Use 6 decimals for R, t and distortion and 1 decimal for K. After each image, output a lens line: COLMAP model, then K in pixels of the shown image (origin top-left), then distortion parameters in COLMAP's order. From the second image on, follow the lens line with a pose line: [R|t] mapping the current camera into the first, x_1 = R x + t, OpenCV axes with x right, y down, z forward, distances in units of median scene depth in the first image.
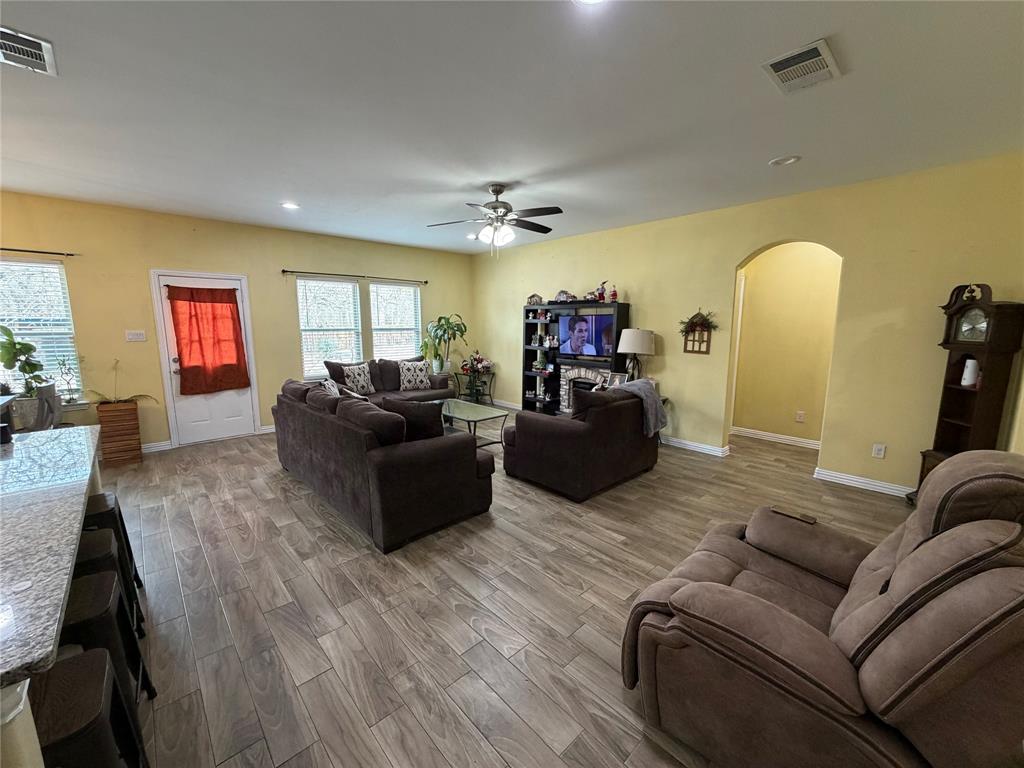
lens RADIAL K [[408.9, 0, 510.5], [0, 408.9, 387.9], [0, 0, 1]] dist [-0.000632, 0.000257]
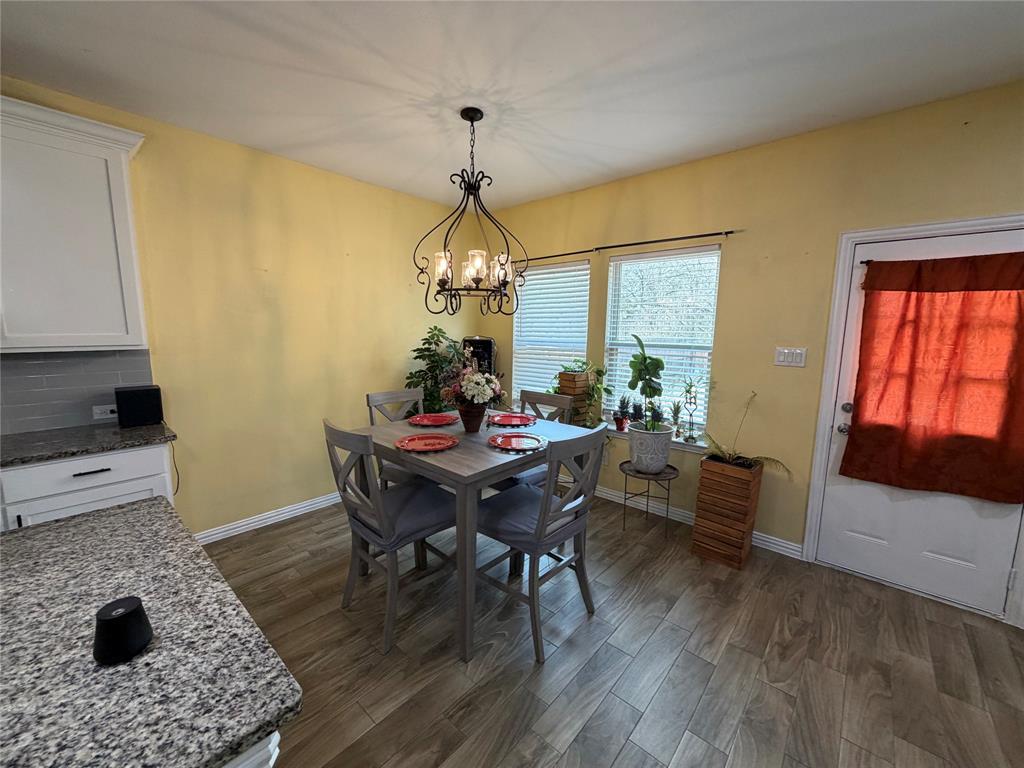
lens RADIAL K [[408.9, 0, 509.4], [0, 408.9, 379.9], [0, 0, 1]] dist [-0.000632, 0.000257]
pose [[0.097878, 0.134732, -0.986036, -0.356939], [-0.168385, 0.978750, 0.117022, -0.090367], [0.980850, 0.154580, 0.118485, 0.514875]]
